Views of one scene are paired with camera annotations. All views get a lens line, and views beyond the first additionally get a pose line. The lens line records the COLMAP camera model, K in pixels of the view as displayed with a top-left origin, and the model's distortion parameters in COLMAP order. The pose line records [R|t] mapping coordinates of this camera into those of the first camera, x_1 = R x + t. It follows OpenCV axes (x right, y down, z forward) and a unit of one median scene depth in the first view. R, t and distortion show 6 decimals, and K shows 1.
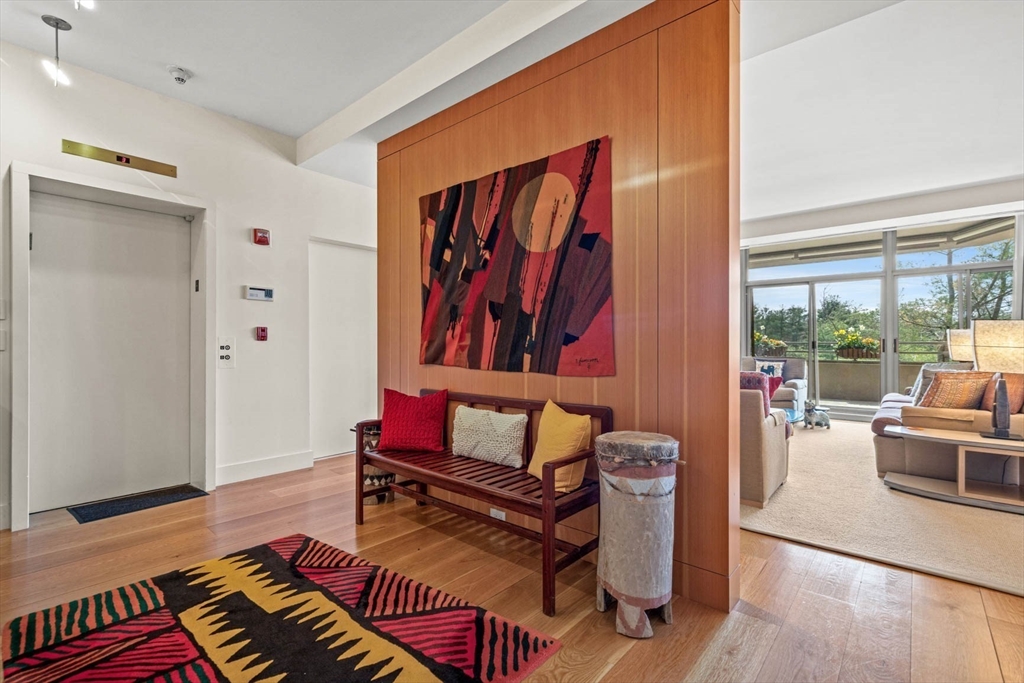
lens RADIAL K [[463.3, 0, 509.0], [0, 463.3, 339.9], [0, 0, 1]] dist [0.000844, 0.000161]
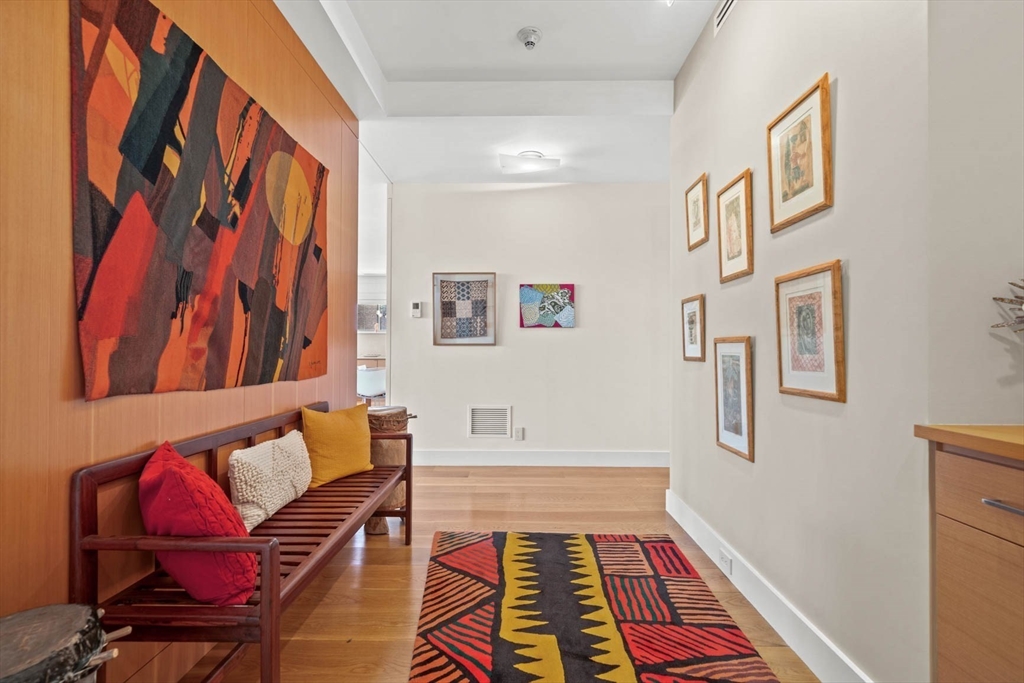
lens RADIAL K [[463.3, 0, 508.9], [0, 463.3, 343.8], [0, 0, 1]] dist [0.000844, 0.000161]
pose [[-0.646559, 0.003797, 0.762854, -0.919622], [-0.012427, 0.999802, -0.015509, 0.011064], [-0.762763, -0.019508, -0.646384, 1.322672]]
